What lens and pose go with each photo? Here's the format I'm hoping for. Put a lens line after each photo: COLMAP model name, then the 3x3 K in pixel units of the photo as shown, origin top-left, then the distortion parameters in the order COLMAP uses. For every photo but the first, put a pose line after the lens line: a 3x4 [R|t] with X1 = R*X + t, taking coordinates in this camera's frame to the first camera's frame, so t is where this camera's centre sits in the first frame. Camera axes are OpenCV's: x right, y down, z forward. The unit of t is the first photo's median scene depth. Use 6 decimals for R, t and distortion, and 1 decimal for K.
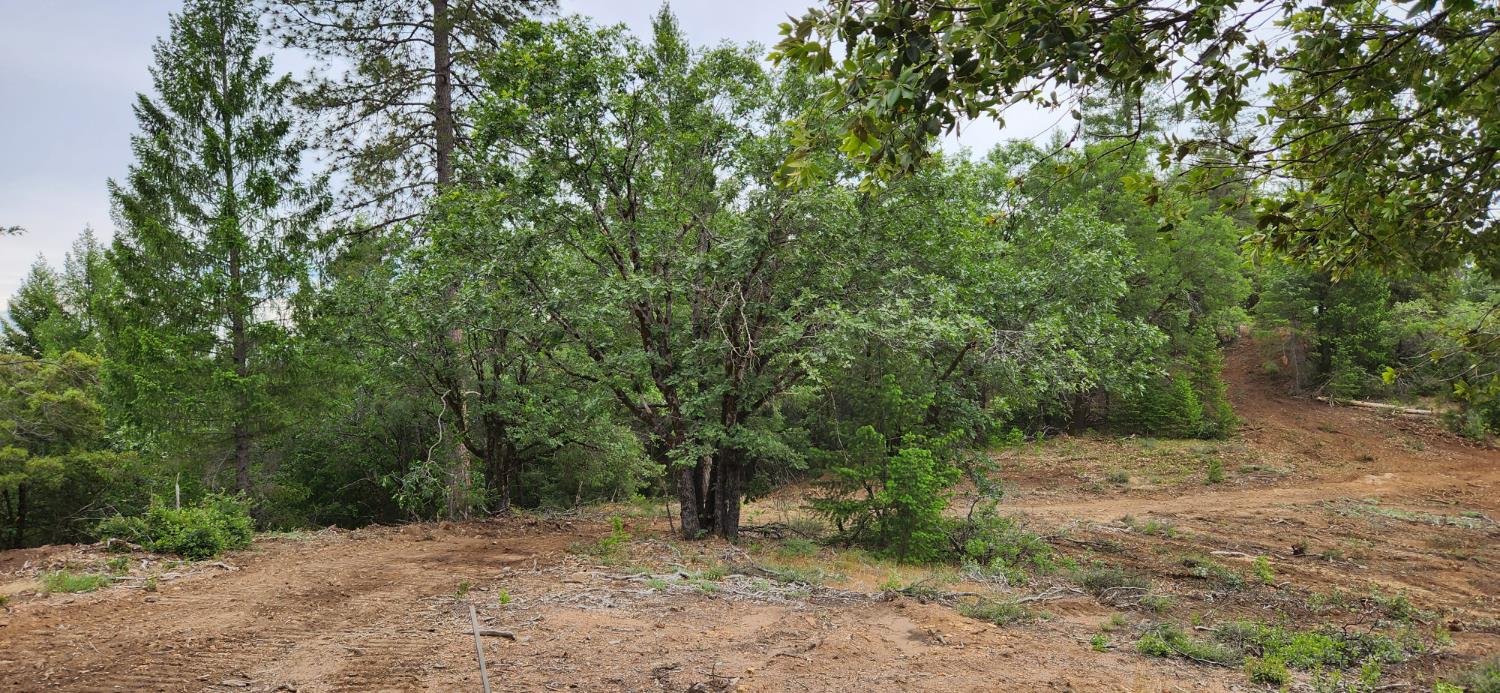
lens RADIAL K [[1050.6, 0, 730.4], [0, 1050.6, 322.4], [0, 0, 1]] dist [0.097072, -0.095109]
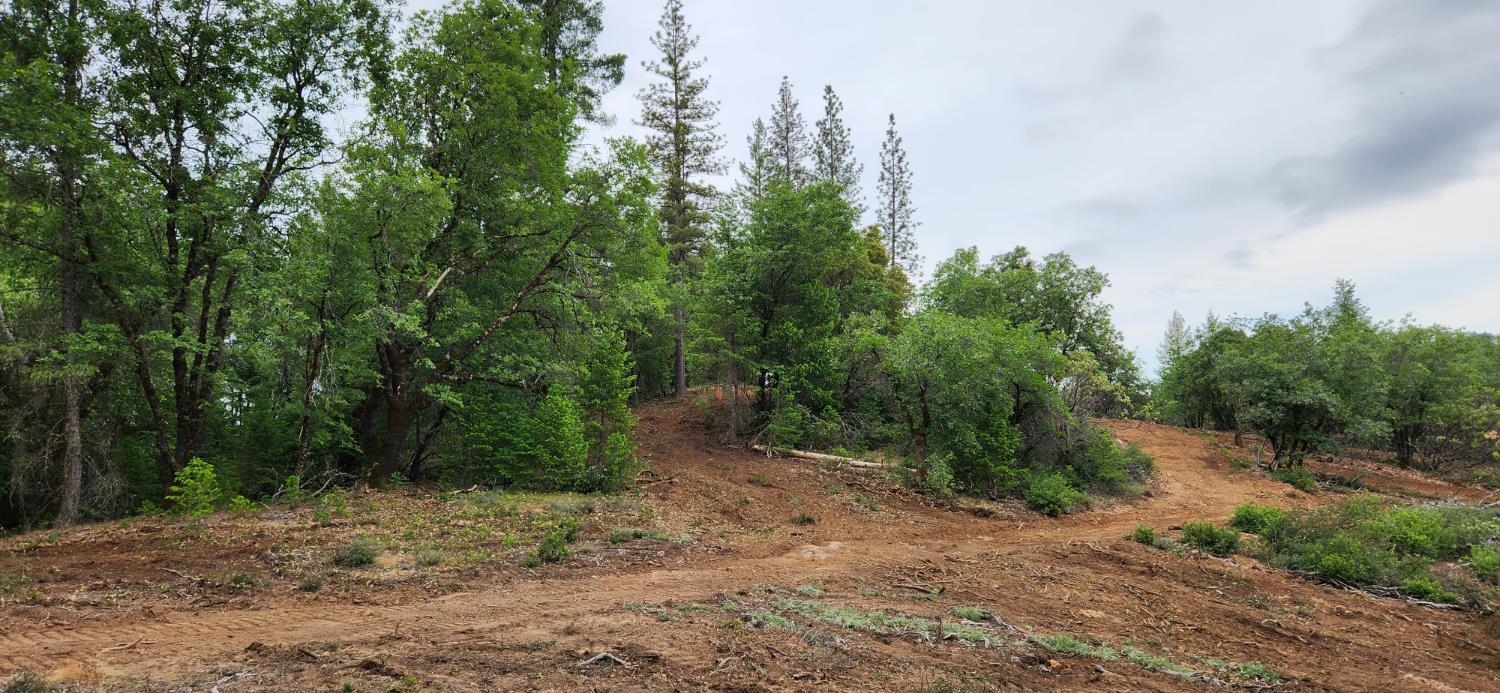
lens RADIAL K [[1050.6, 0, 730.4], [0, 1050.6, 322.4], [0, 0, 1]] dist [0.097072, -0.095109]
pose [[0.895865, 0.087982, 0.435528, 0.644190], [-0.050322, 0.993984, -0.097285, 0.174782], [-0.441467, 0.065238, 0.894903, 1.081802]]
